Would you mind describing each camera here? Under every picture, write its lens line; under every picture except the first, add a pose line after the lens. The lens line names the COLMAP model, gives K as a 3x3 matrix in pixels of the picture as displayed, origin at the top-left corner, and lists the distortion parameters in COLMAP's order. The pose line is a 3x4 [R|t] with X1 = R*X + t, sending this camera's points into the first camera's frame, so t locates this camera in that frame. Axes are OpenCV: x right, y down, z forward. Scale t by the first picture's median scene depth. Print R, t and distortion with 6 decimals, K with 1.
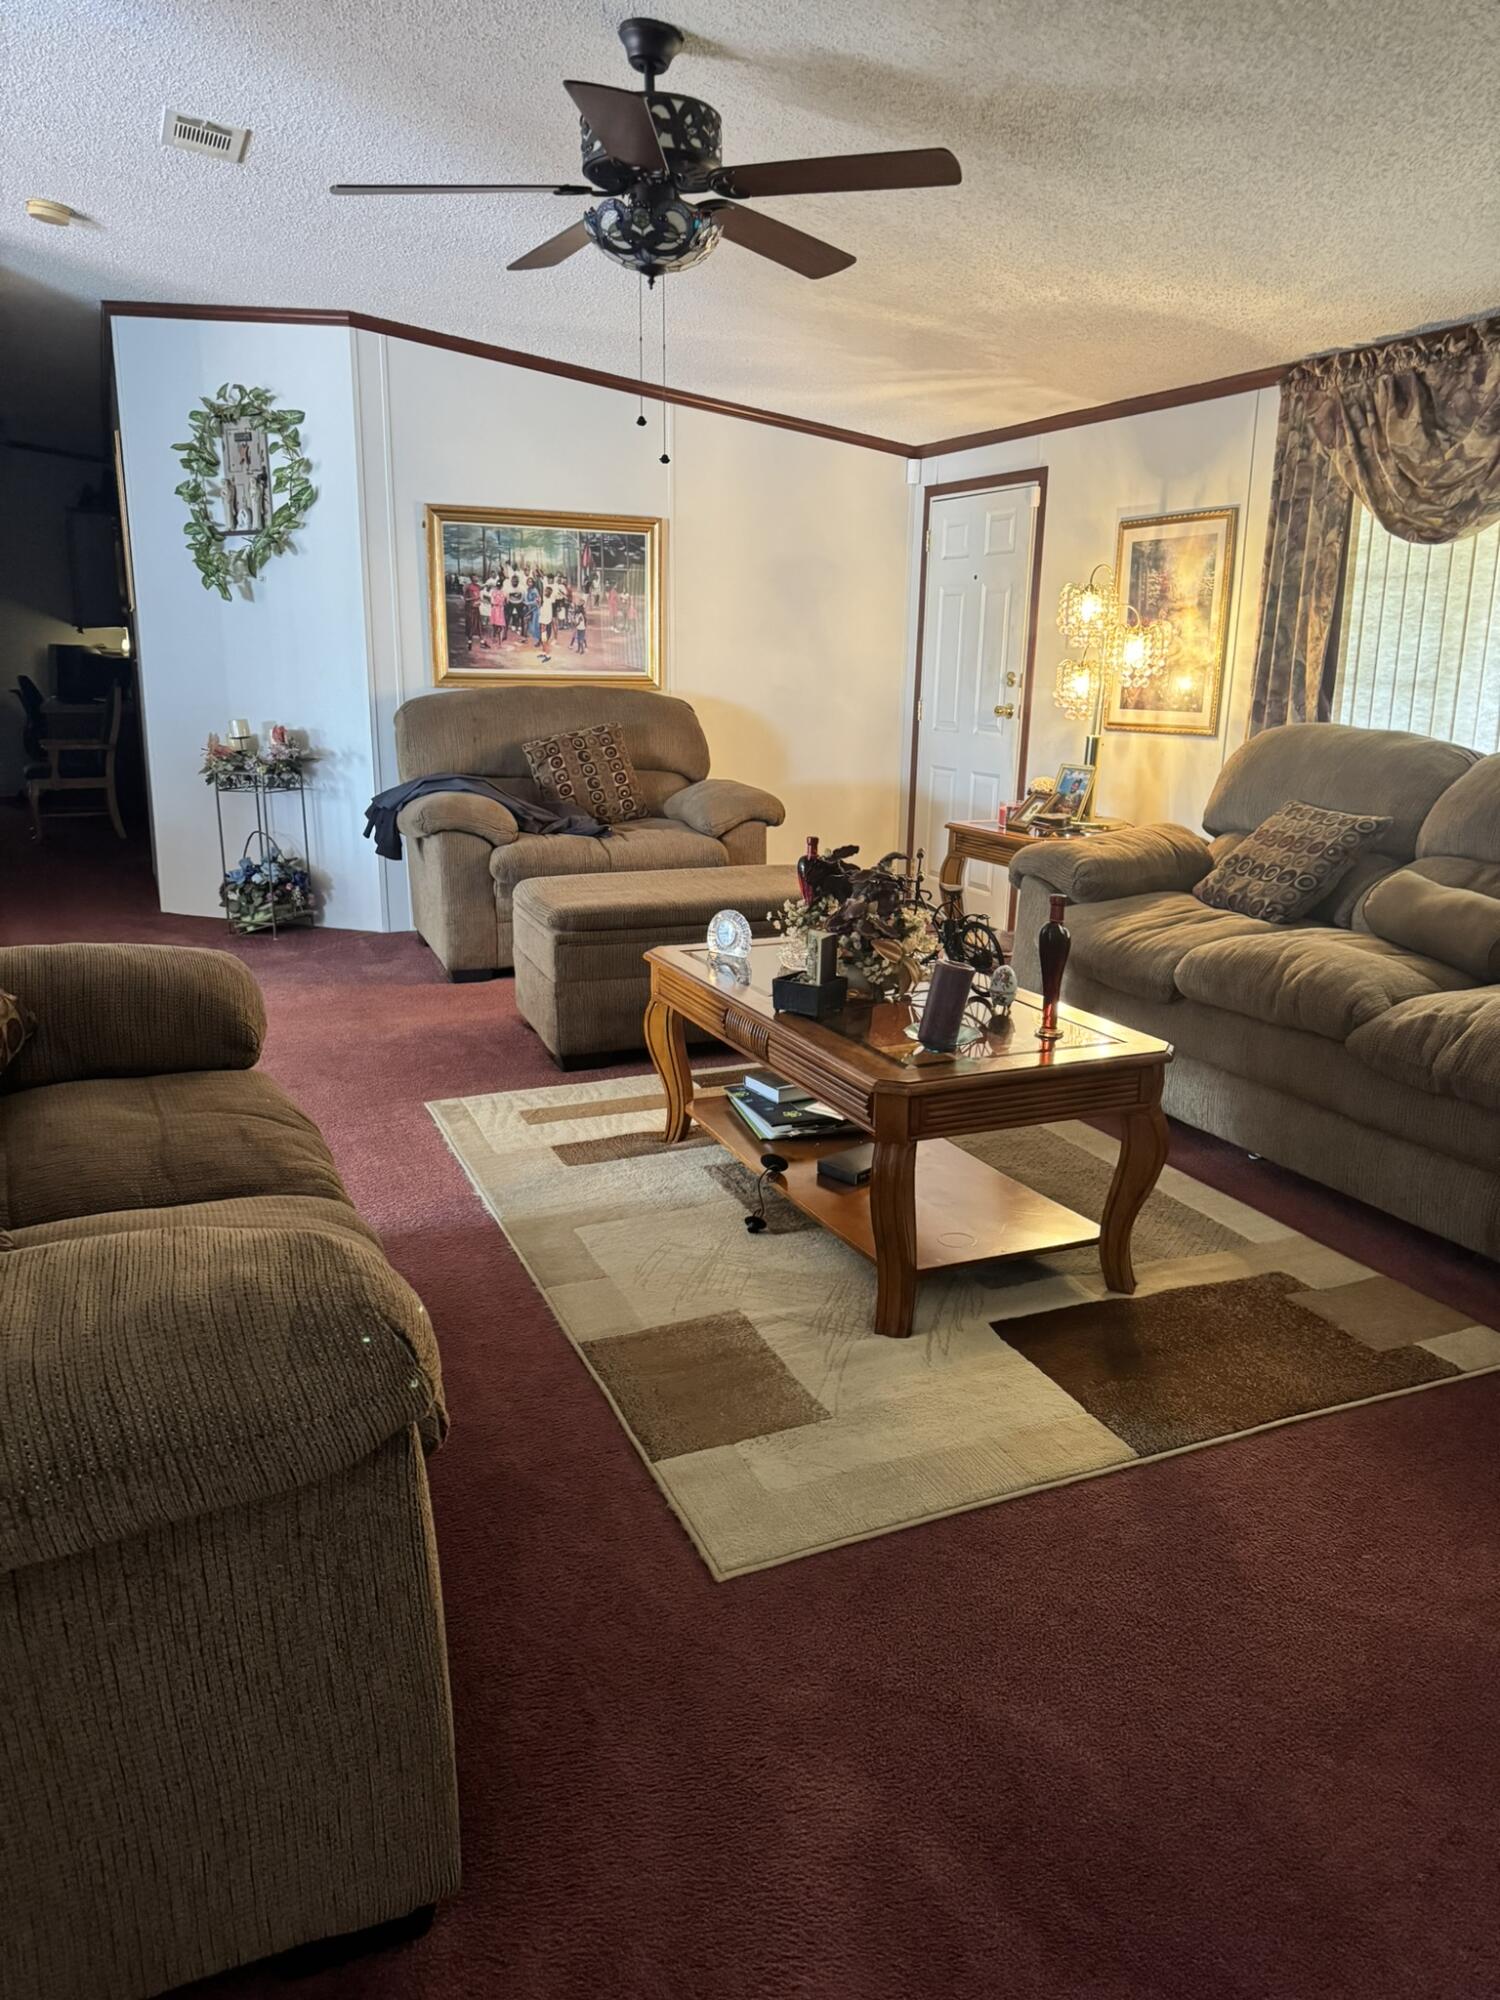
lens RADIAL K [[1403.1, 0, 751.4], [0, 1403.1, 995.0], [0, 0, 1]] dist [-0.009732, -0.004043]
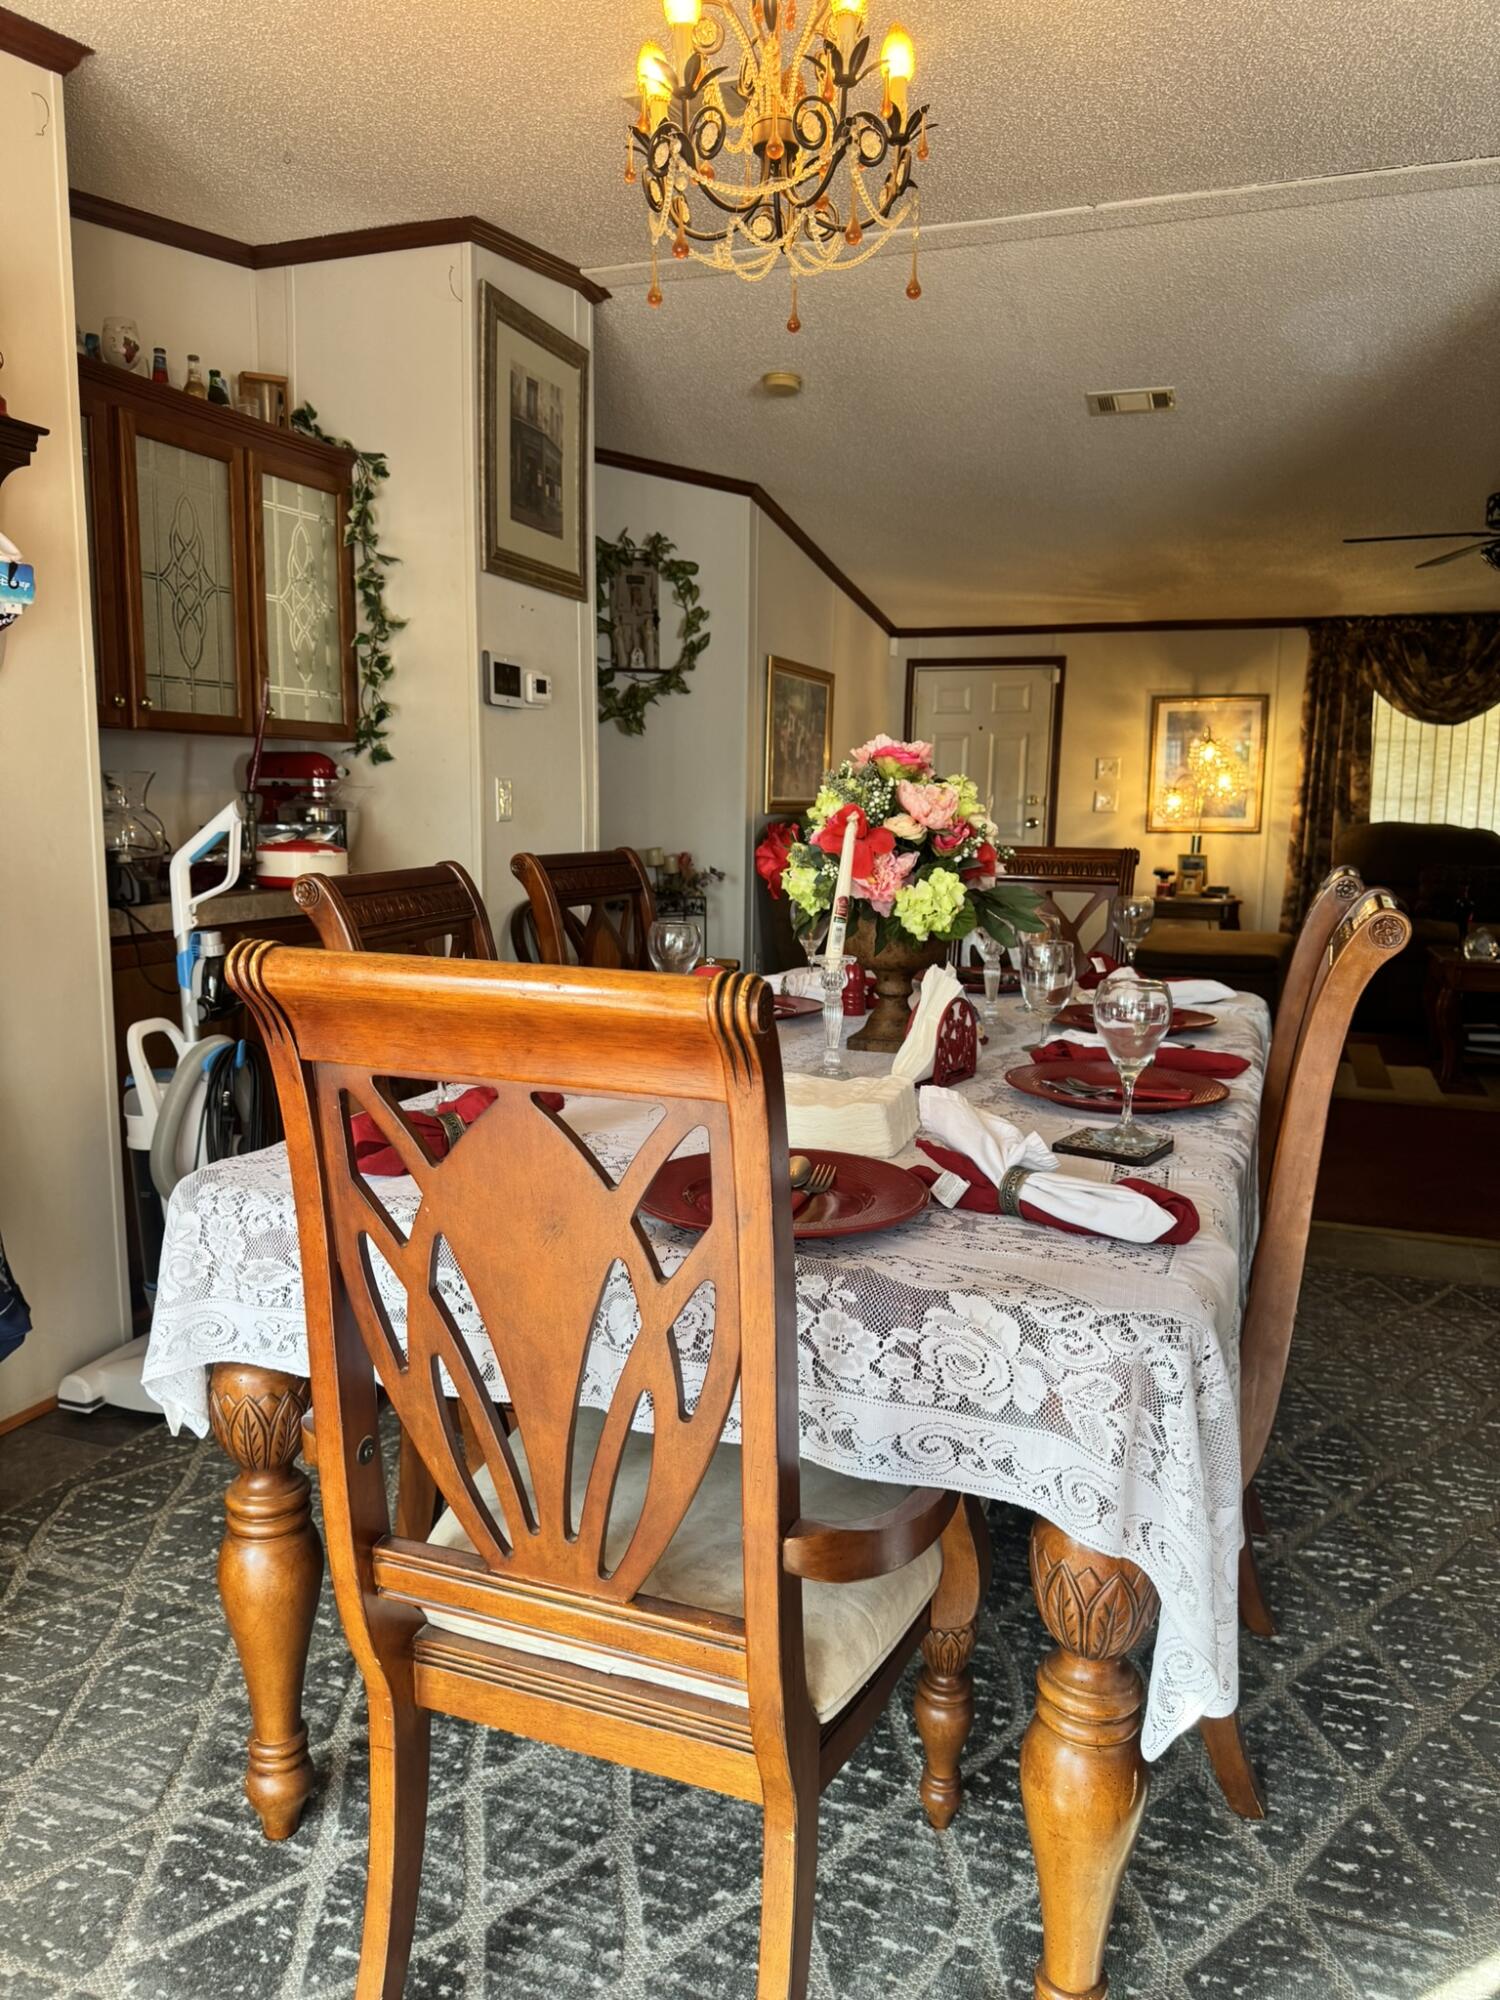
lens RADIAL K [[1403.1, 0, 749.6], [0, 1403.1, 1001.8], [0, 0, 1]] dist [-0.009732, -0.004043]
pose [[0.702777, -0.110190, 0.702824, -1.093645], [0.174772, 0.984397, -0.020425, -0.052135], [-0.689607, 0.137188, 0.711070, 0.241426]]
